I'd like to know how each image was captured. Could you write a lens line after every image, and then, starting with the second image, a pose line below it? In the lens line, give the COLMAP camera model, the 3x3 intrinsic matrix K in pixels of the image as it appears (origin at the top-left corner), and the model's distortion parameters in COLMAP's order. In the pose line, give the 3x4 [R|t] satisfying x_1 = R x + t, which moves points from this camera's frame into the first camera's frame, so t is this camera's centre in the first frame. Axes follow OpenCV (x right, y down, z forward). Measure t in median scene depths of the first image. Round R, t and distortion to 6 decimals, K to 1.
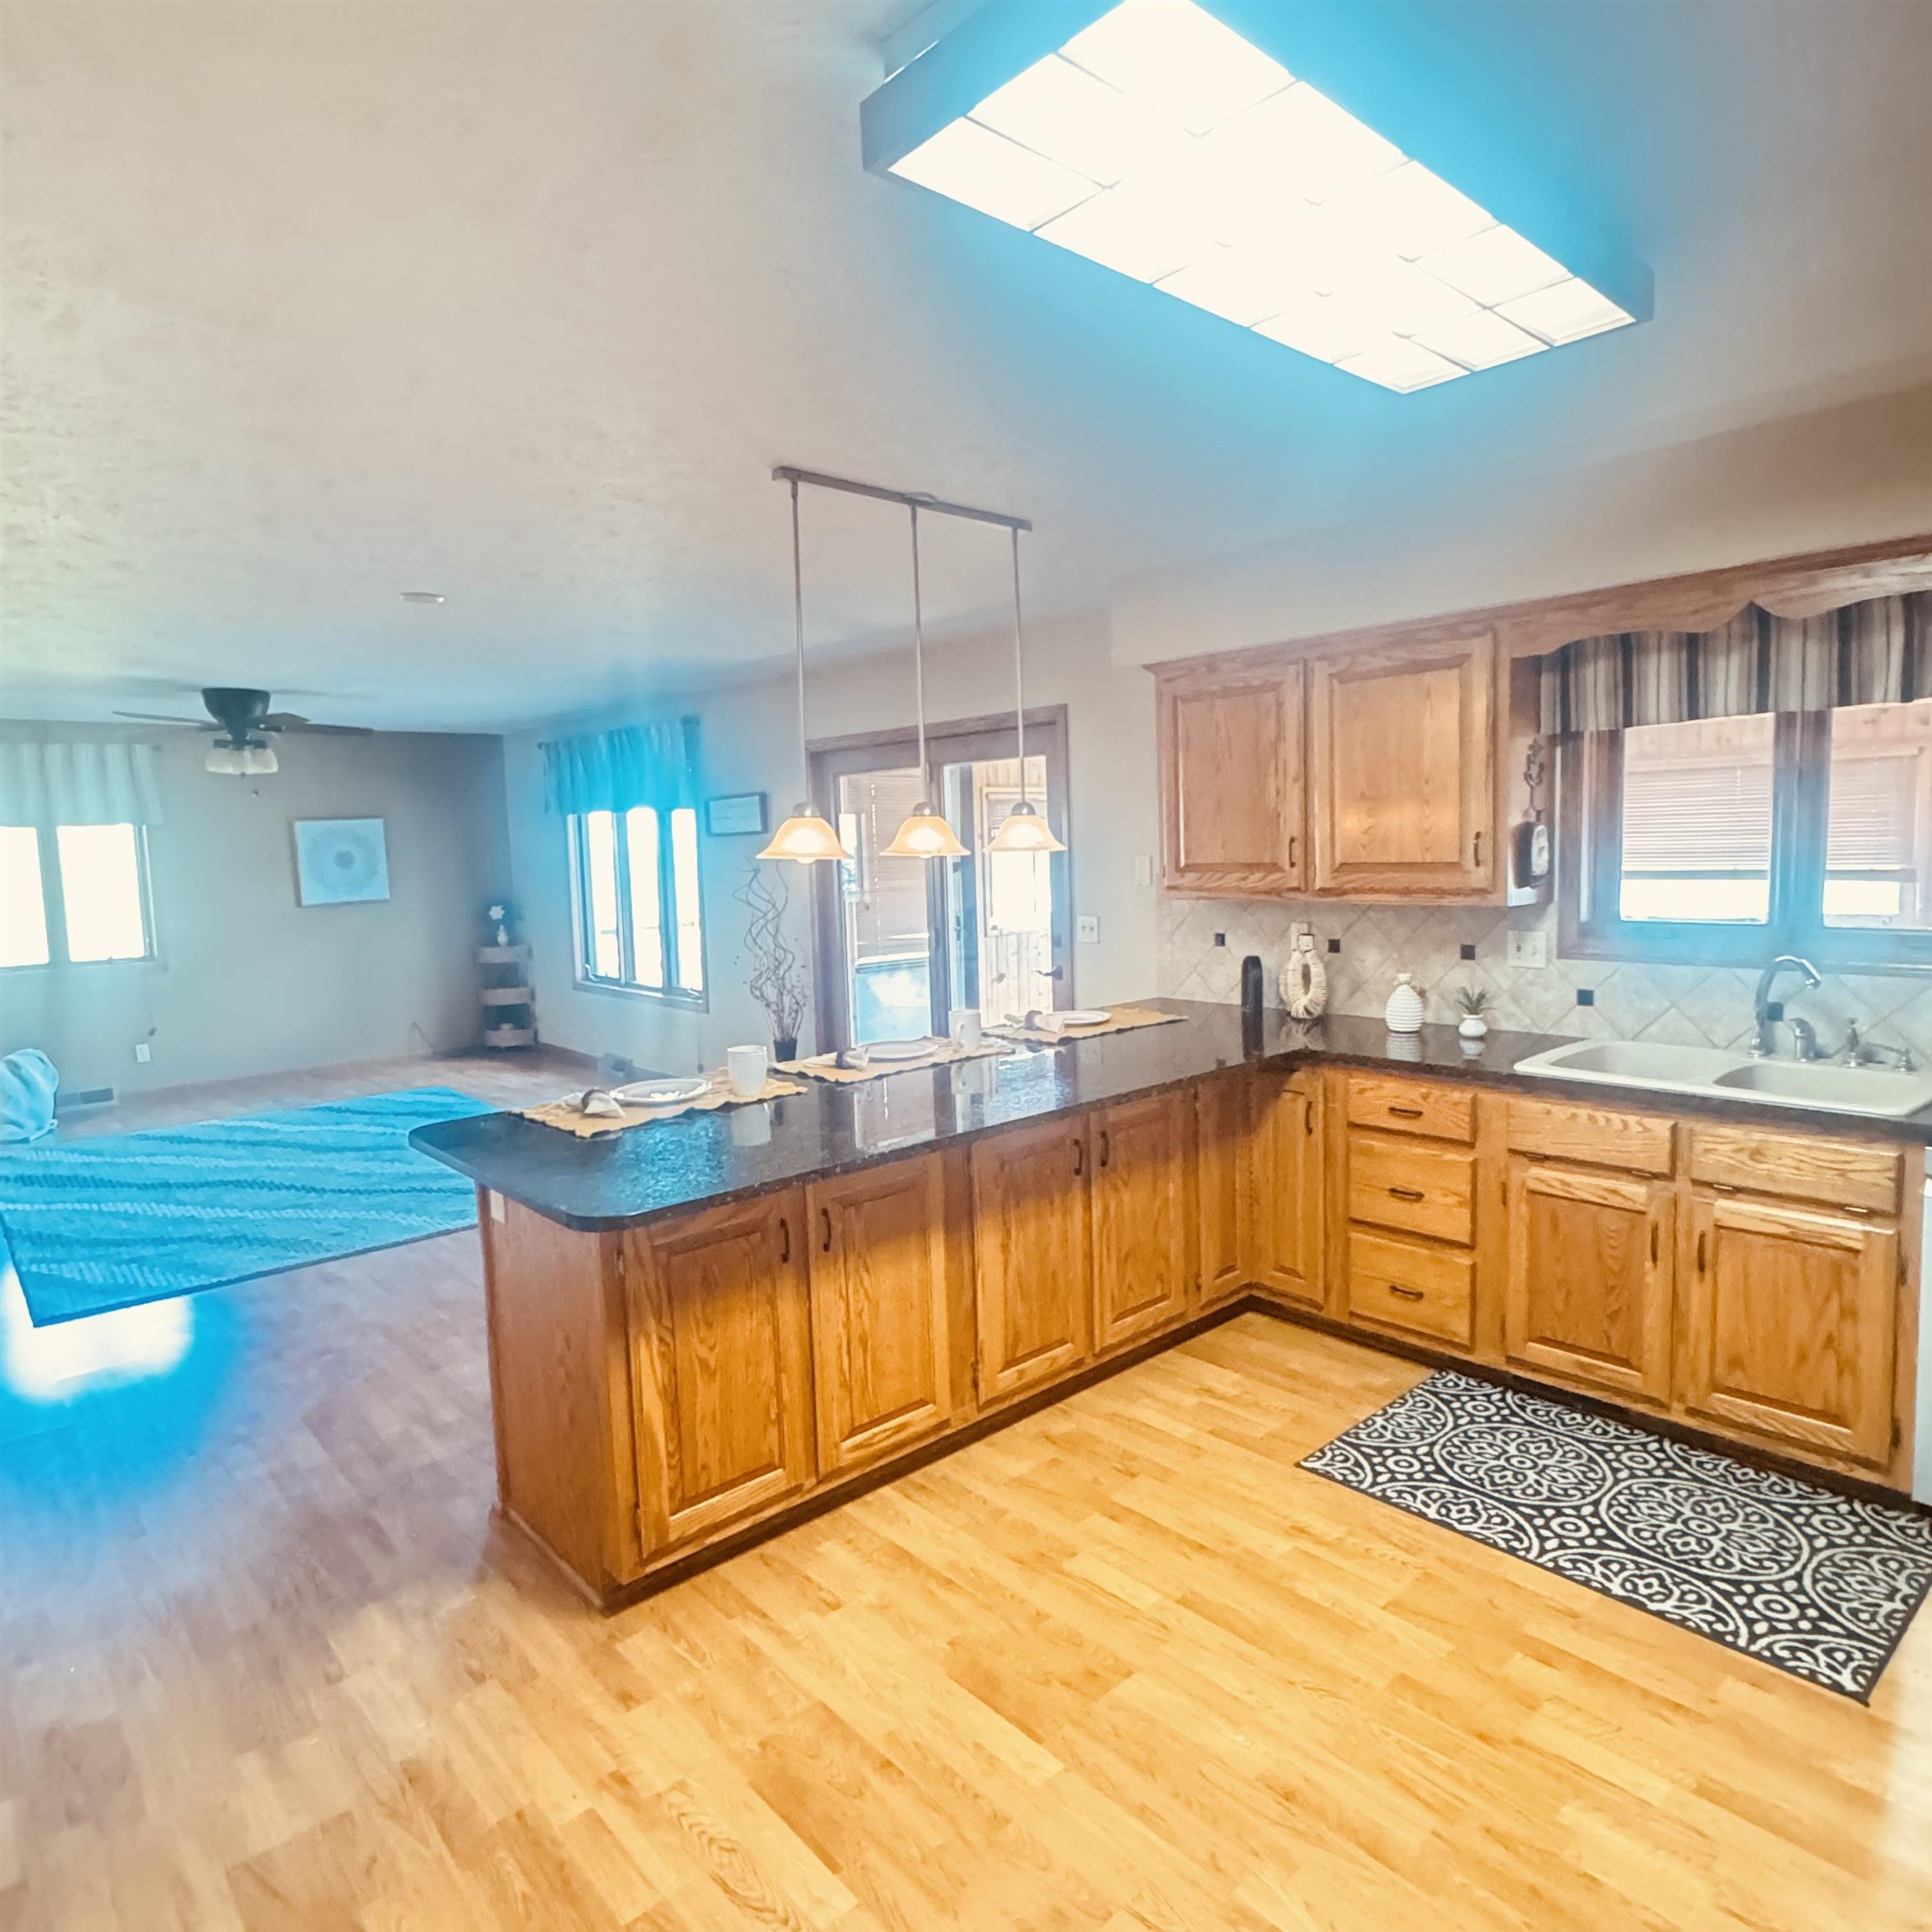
lens RADIAL K [[1229.6, 0, 966.0], [0, 1229.6, 966.0], [0, 0, 1]] dist [-0.006935, -0.000675]
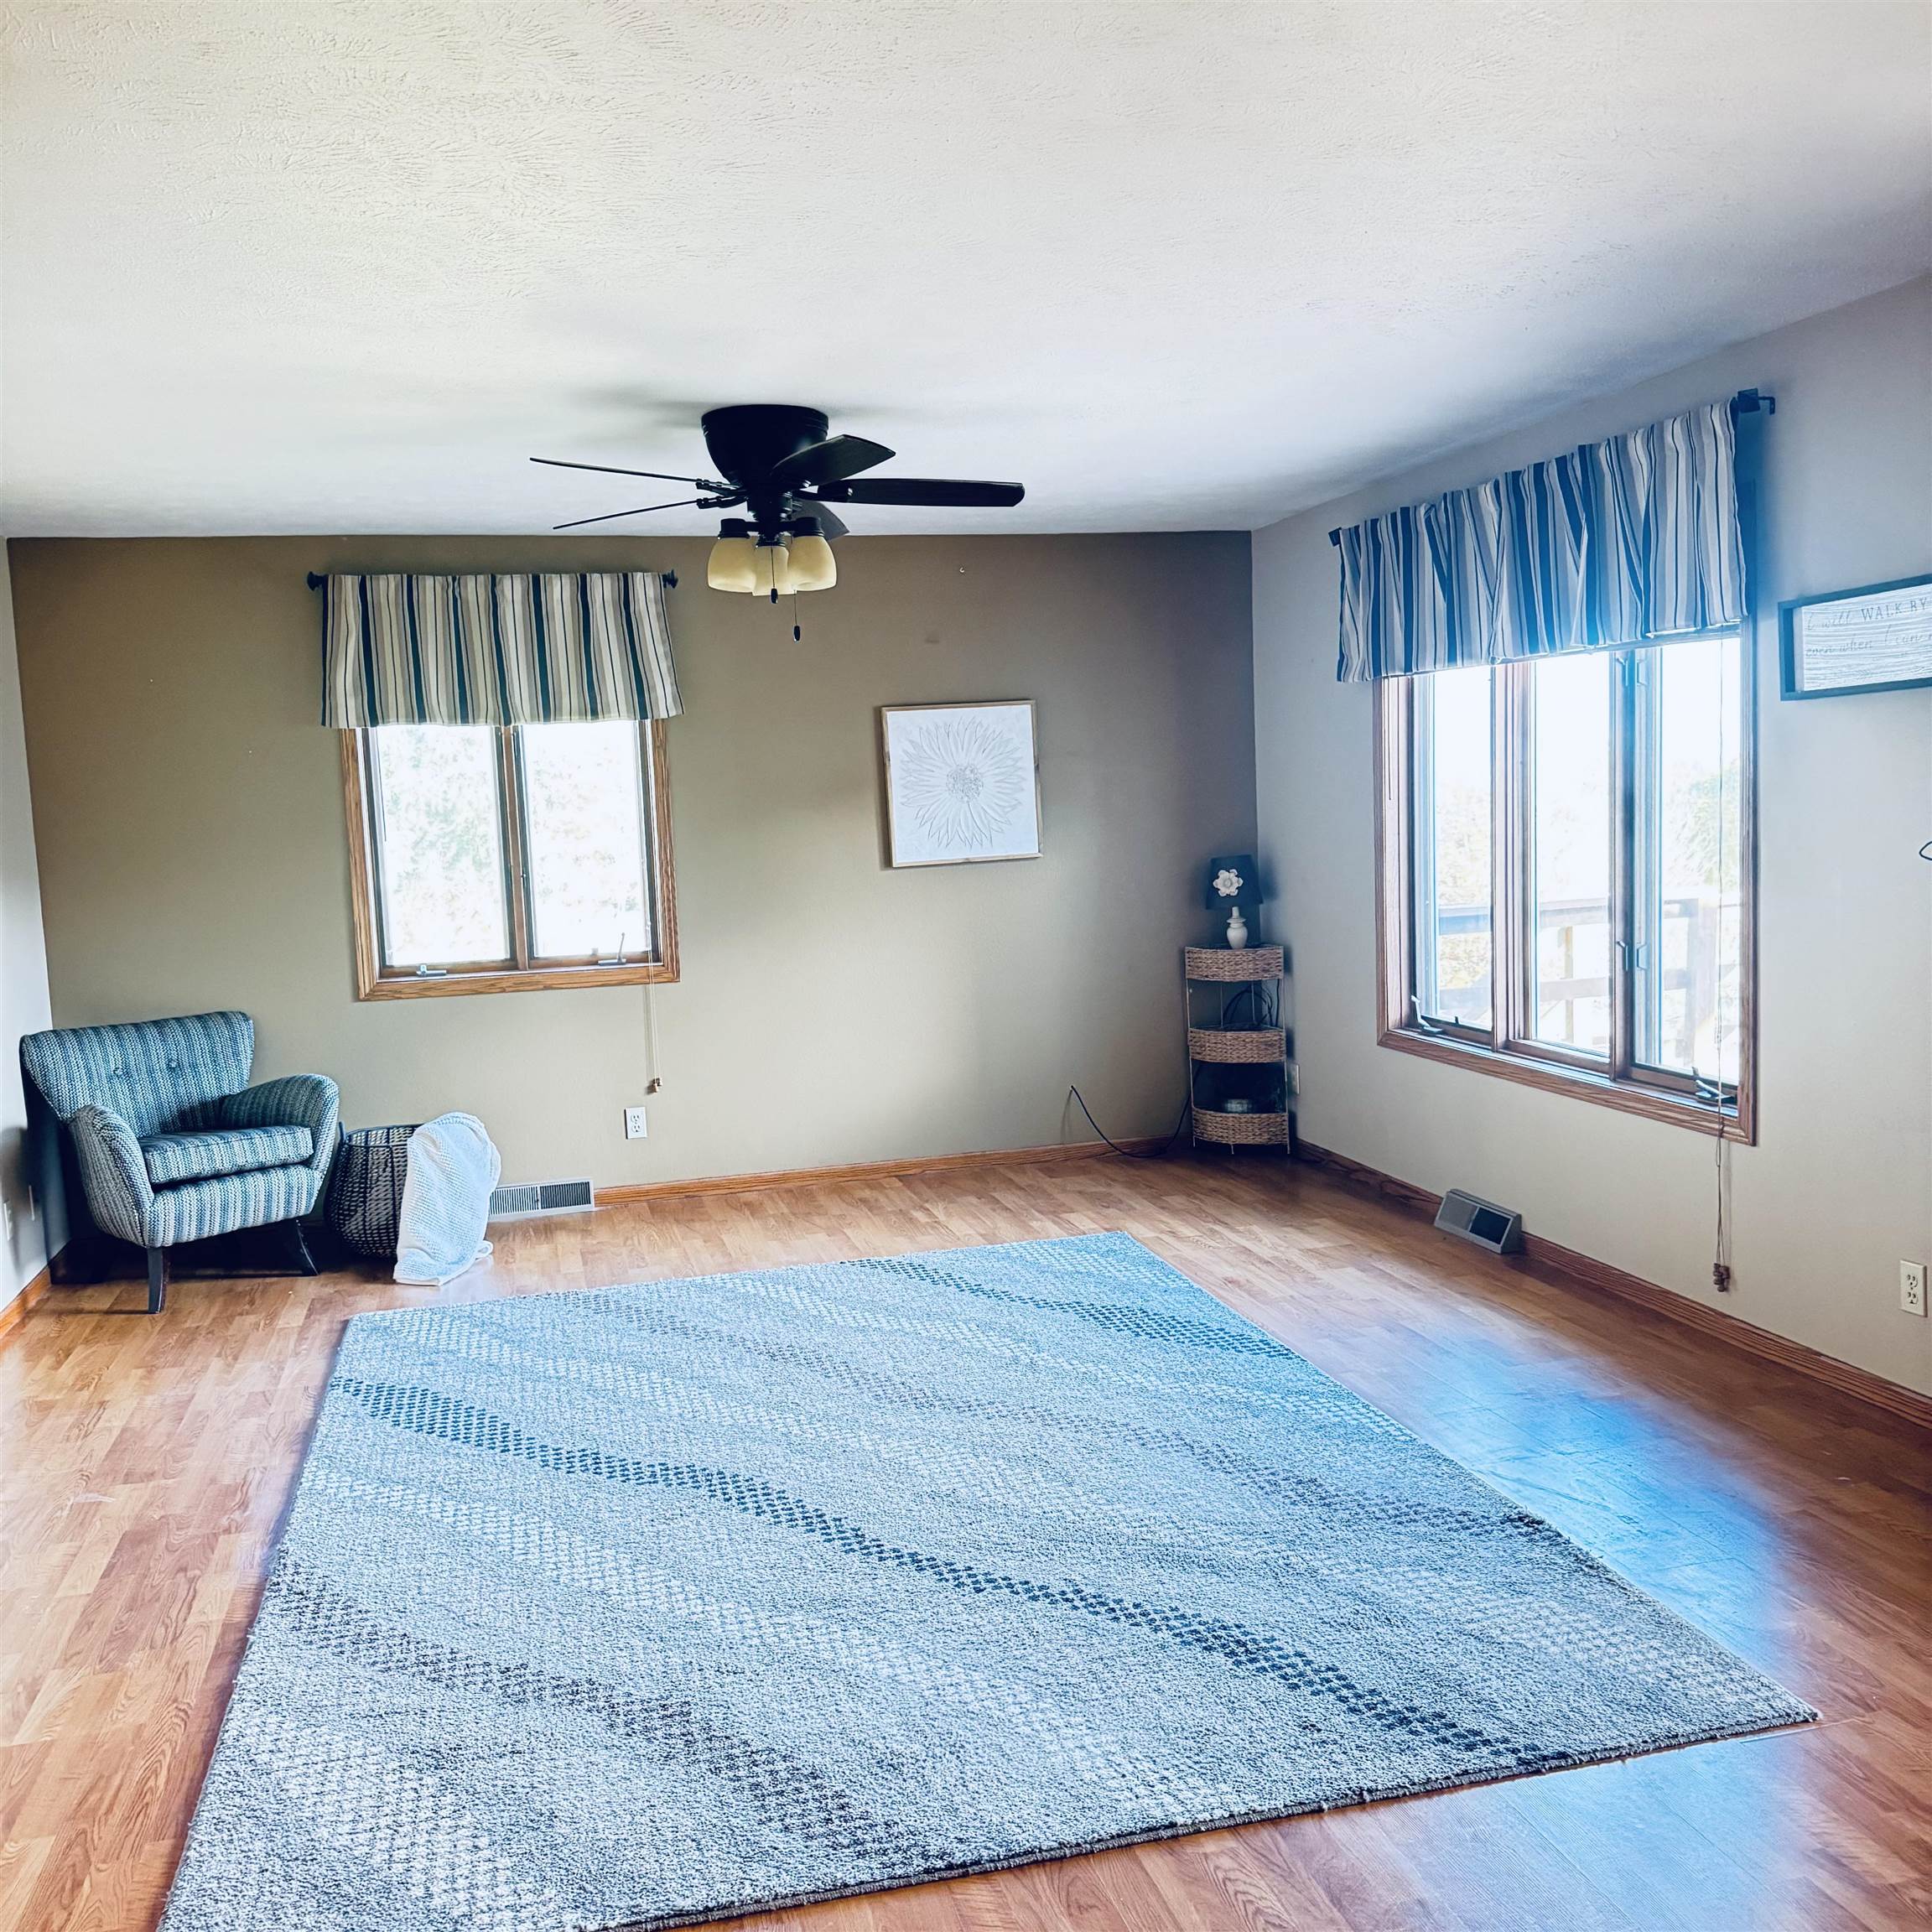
lens RADIAL K [[1818.9, 0, 966.0], [0, 1818.9, 966.0], [0, 0, 1]] dist [0.097610, 0.001411]
pose [[0.888957, 0.033441, -0.456768, -0.149878], [-0.031304, 0.999435, 0.012247, -0.016852], [0.456920, 0.003412, 0.889501, 0.312992]]
